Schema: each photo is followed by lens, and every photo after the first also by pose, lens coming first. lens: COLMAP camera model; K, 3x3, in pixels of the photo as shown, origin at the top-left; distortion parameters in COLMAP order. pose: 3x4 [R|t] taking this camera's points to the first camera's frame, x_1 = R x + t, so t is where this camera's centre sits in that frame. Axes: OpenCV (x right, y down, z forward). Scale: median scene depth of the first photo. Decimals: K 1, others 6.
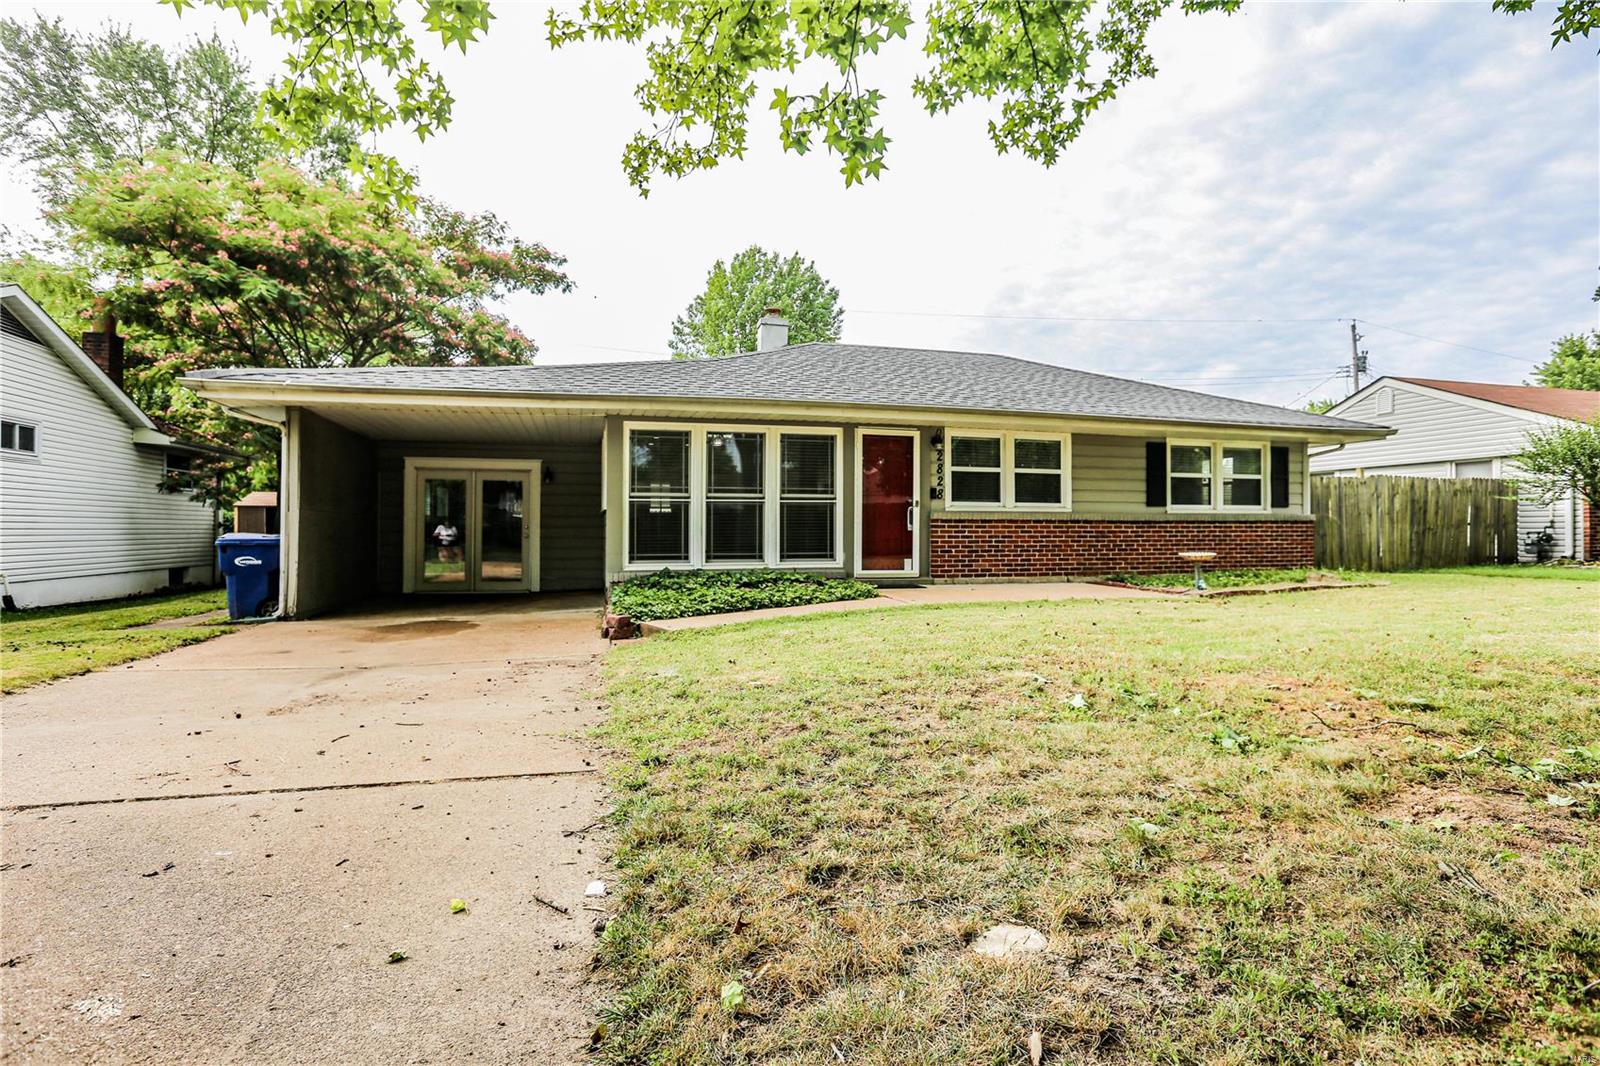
lens RADIAL K [[837.8, 0, 796.1], [0, 837.8, 534.0], [0, 0, 1]] dist [-0.002748, -0.000041]
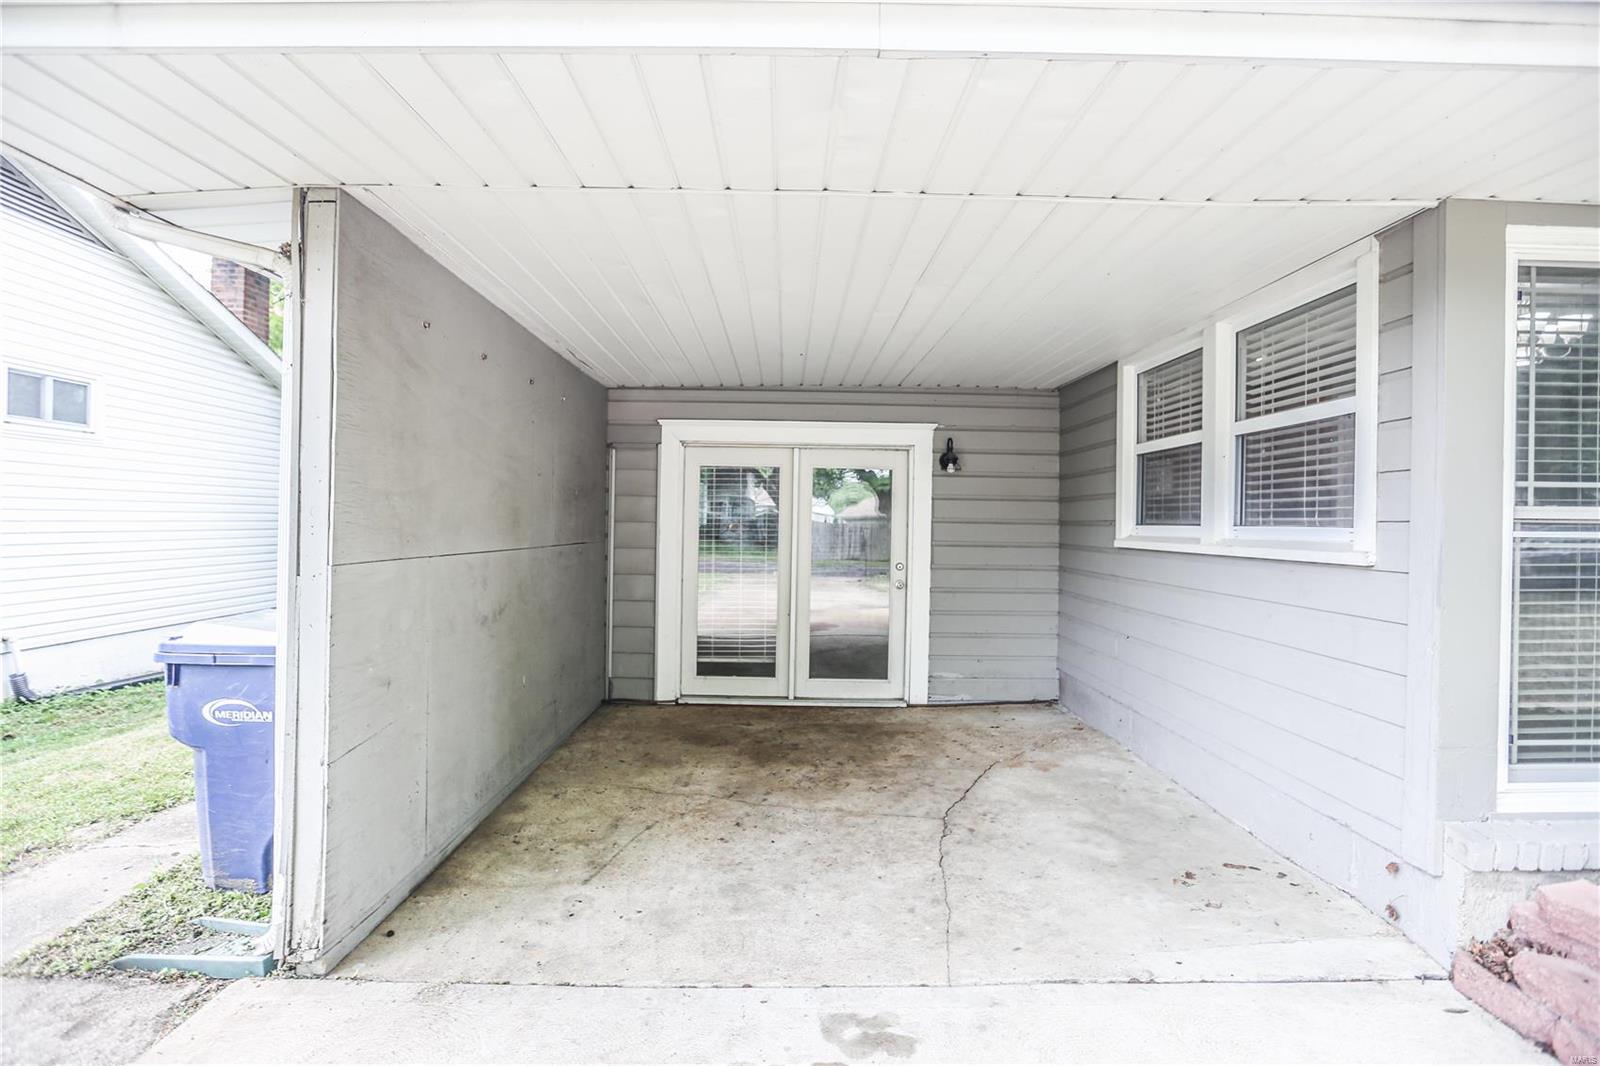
lens RADIAL K [[770.4, 0, 801.0], [0, 770.4, 526.1], [0, 0, 1]] dist [-0.046691, 0.007110]
pose [[0.974531, 0.013313, -0.223857, -0.297076], [-0.012828, 0.999911, 0.003622, -0.034623], [0.223886, -0.000658, 0.974615, 0.603536]]
